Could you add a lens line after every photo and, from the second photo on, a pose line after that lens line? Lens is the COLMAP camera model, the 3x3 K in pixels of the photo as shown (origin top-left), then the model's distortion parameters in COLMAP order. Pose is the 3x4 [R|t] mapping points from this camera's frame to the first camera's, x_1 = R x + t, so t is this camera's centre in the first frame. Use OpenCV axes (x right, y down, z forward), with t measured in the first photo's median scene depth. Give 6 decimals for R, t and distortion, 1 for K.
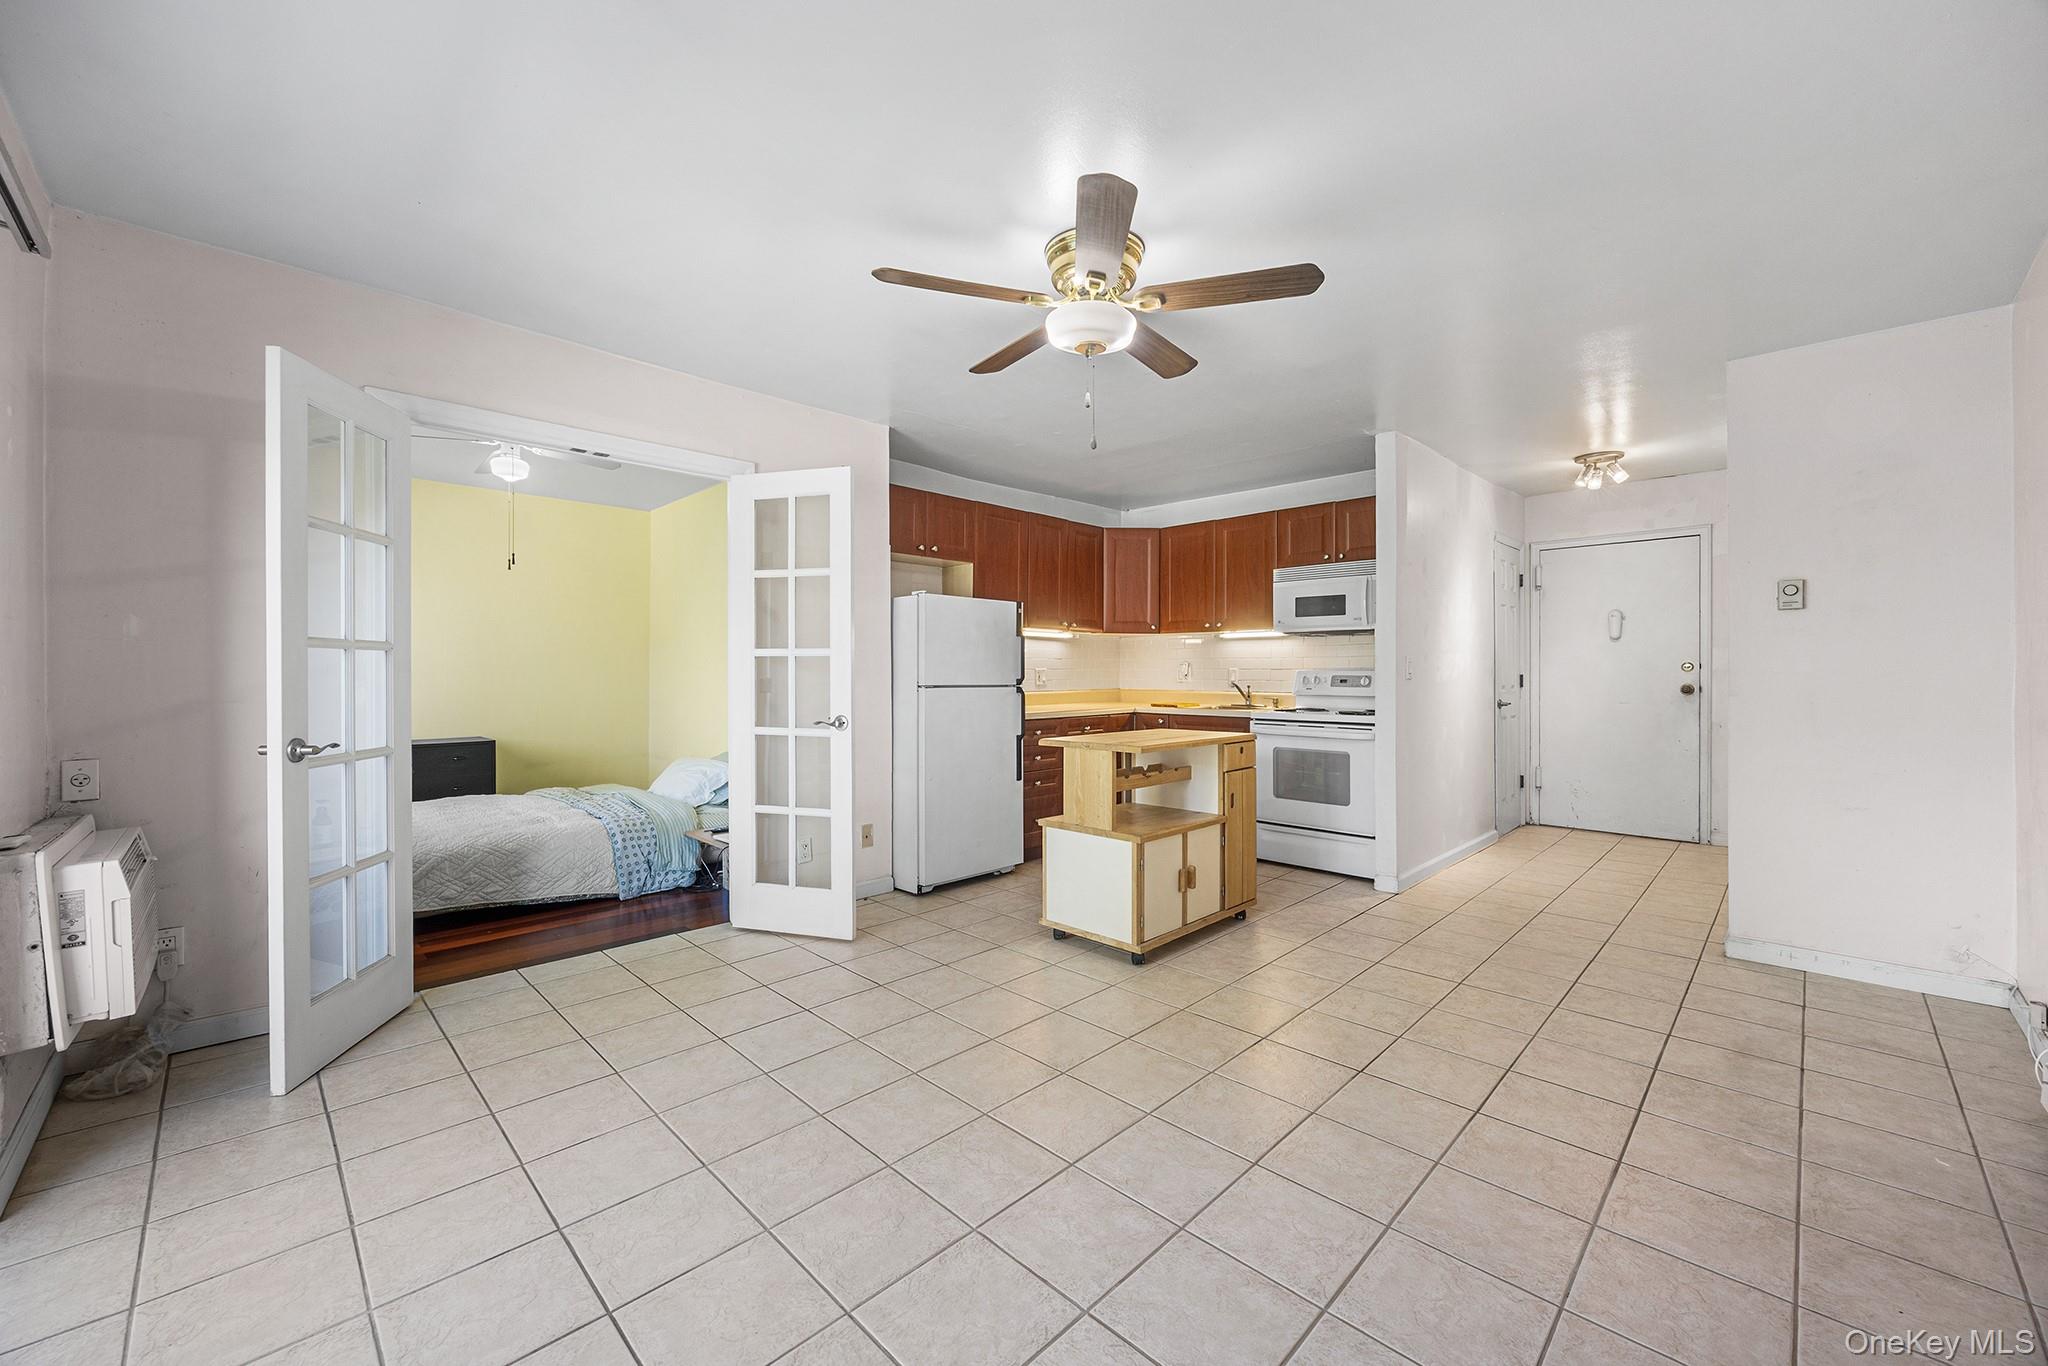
lens RADIAL K [[803.2, 0, 1024.0], [0, 803.2, 683.0], [0, 0, 1]] dist [-0.001757, -0.000135]
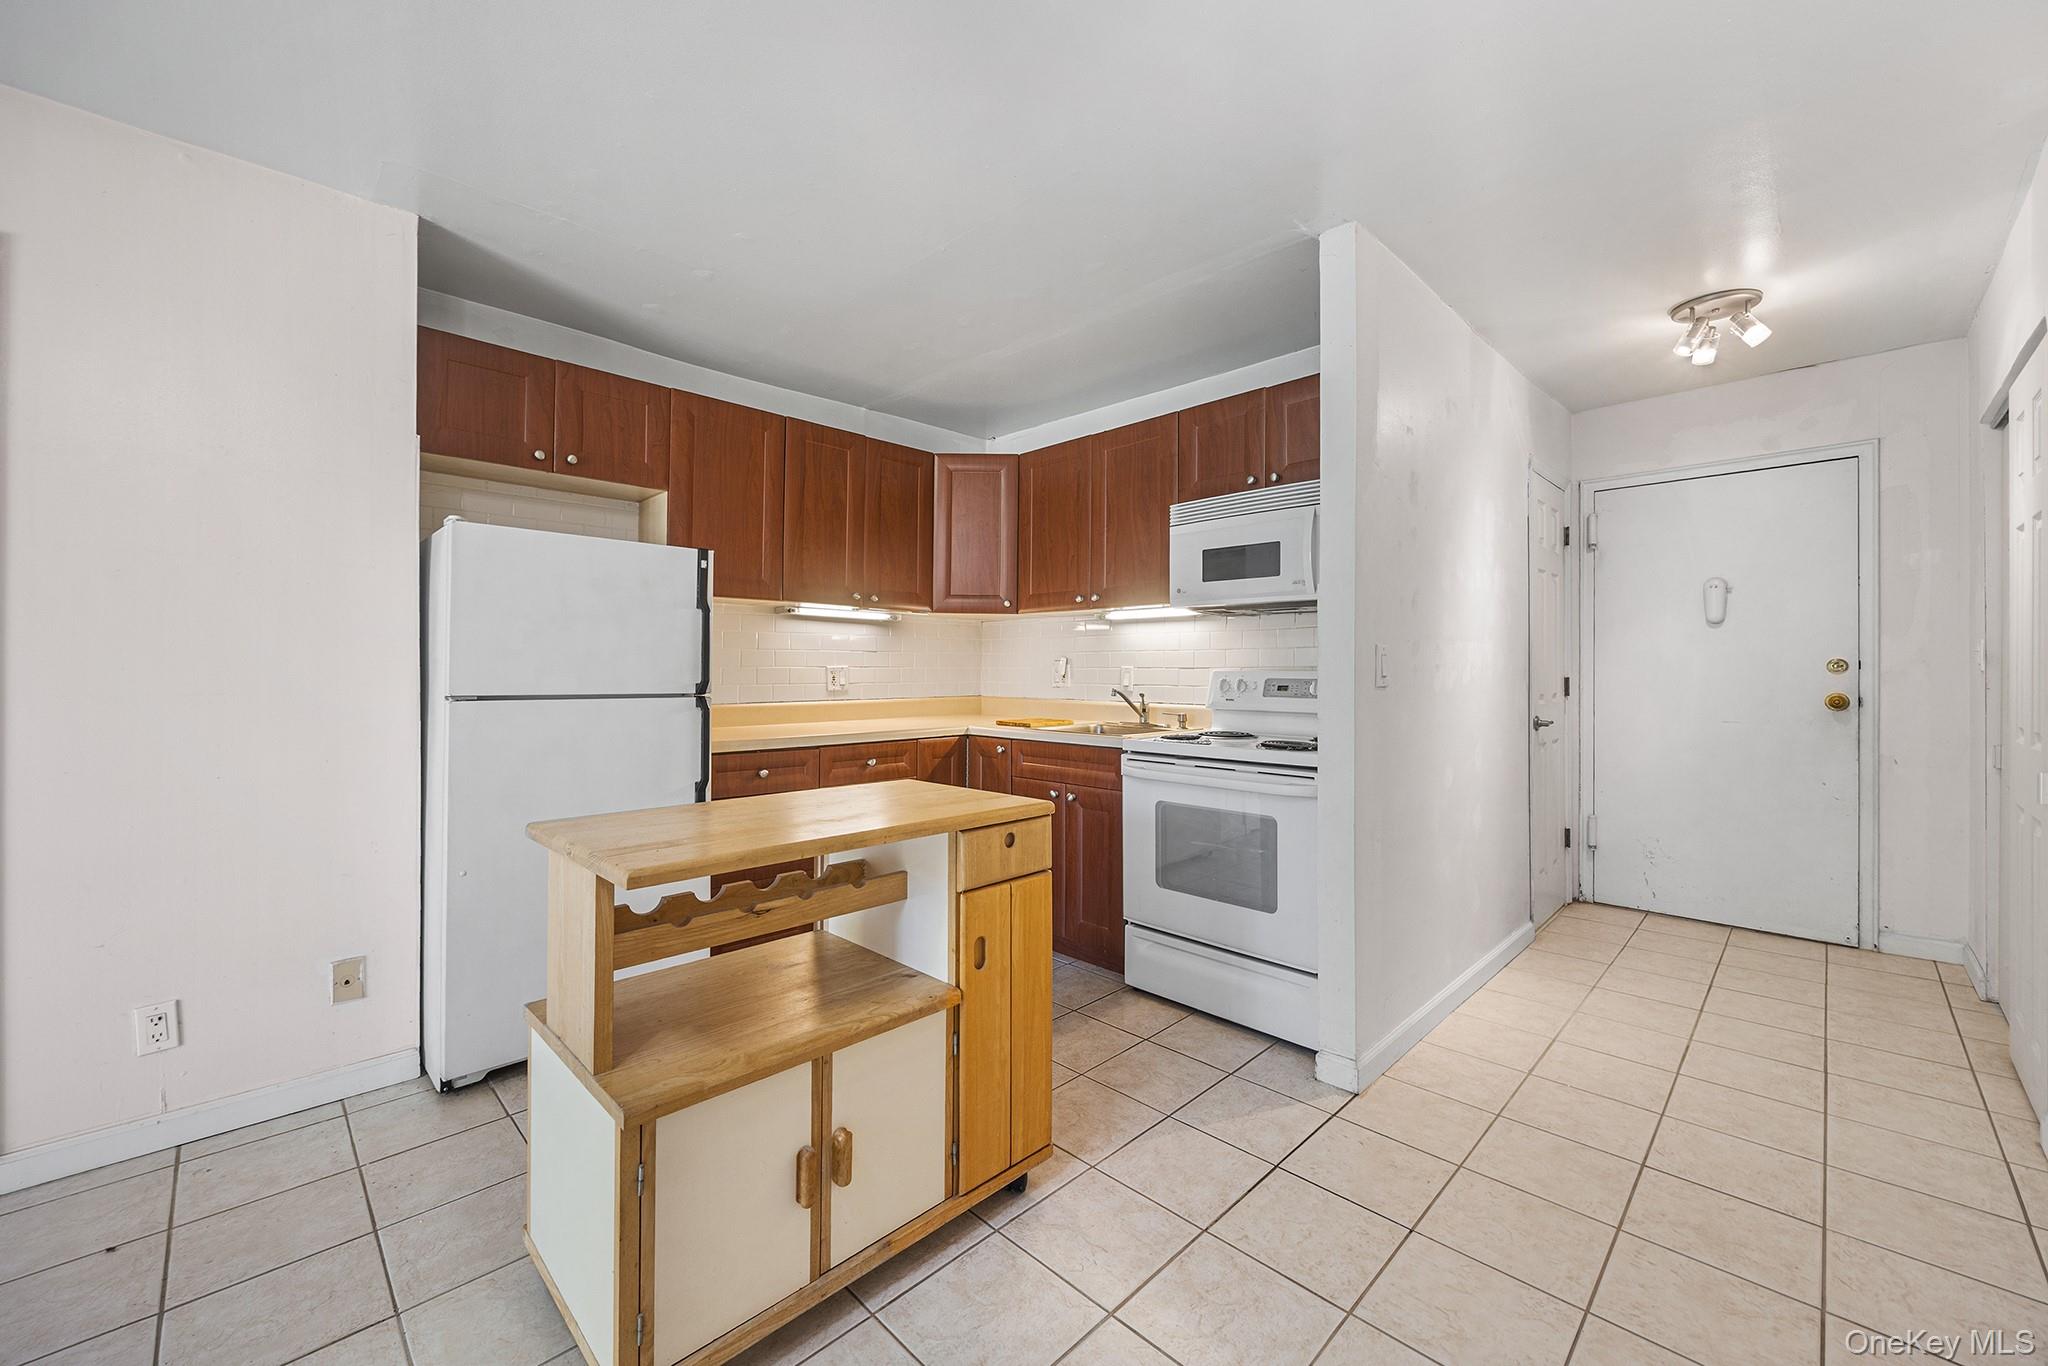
lens RADIAL K [[803.8, 0, 1037.7], [0, 803.8, 678.2], [0, 0, 1]] dist [-0.000784, 0.000138]
pose [[0.999996, 0.002935, 0.000212, 0.229775], [-0.002934, 0.999987, -0.004225, -0.007146], [-0.000224, 0.004224, 0.999991, 0.424528]]
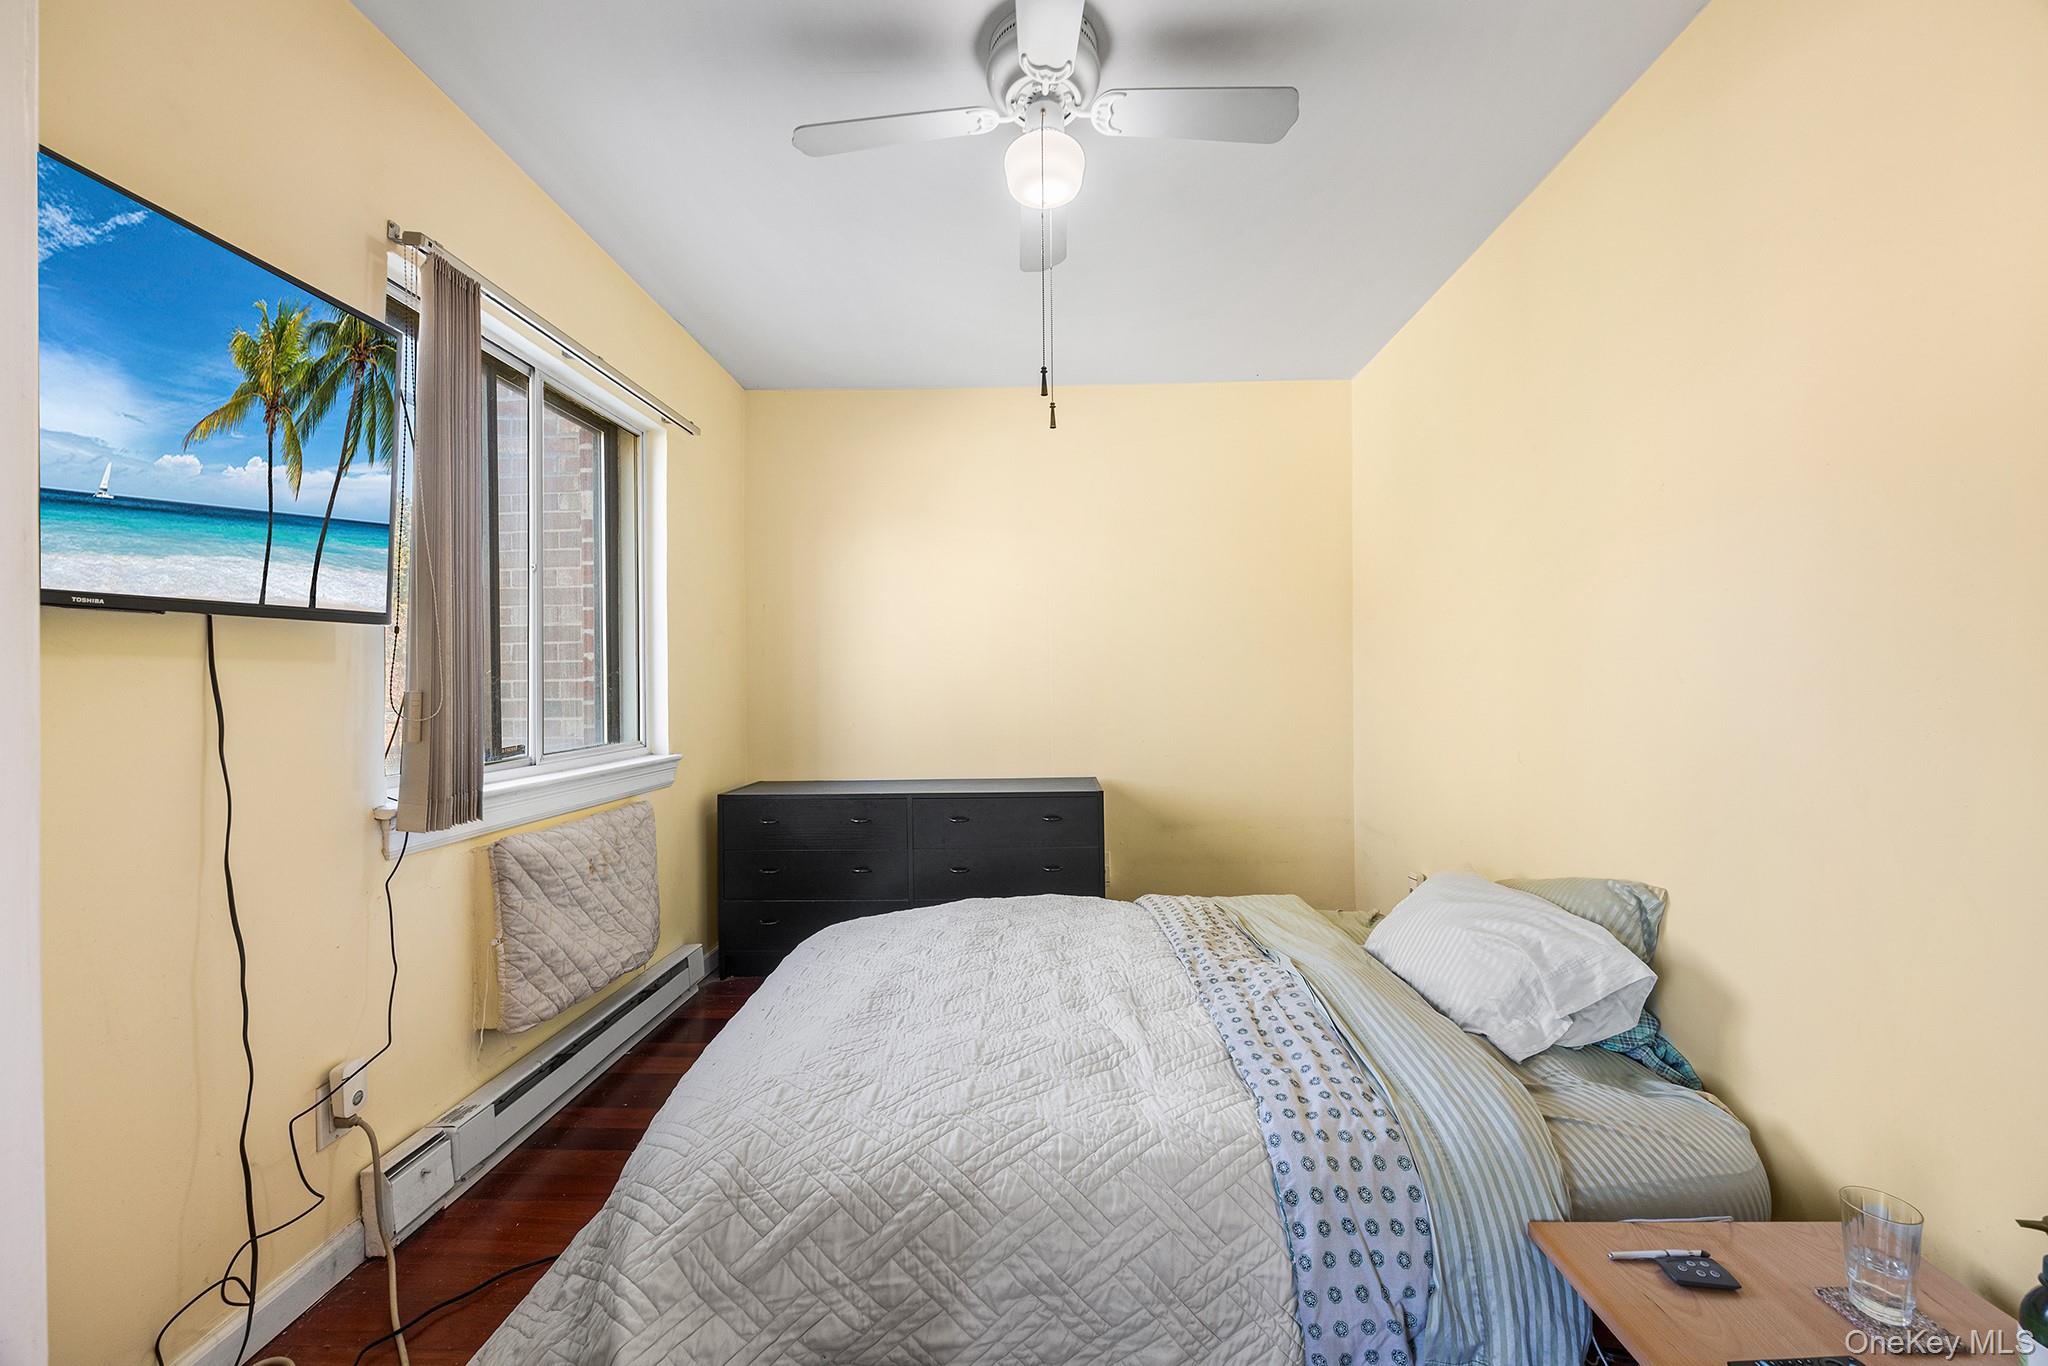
lens RADIAL K [[802.8, 0, 1063.7], [0, 802.8, 684.9], [0, 0, 1]] dist [0.000149, 0.000016]
pose [[0.725919, -0.009485, -0.687715, -0.321148], [0.004532, 0.999949, -0.009008, -0.001032], [0.687766, 0.003422, 0.725925, 0.636418]]
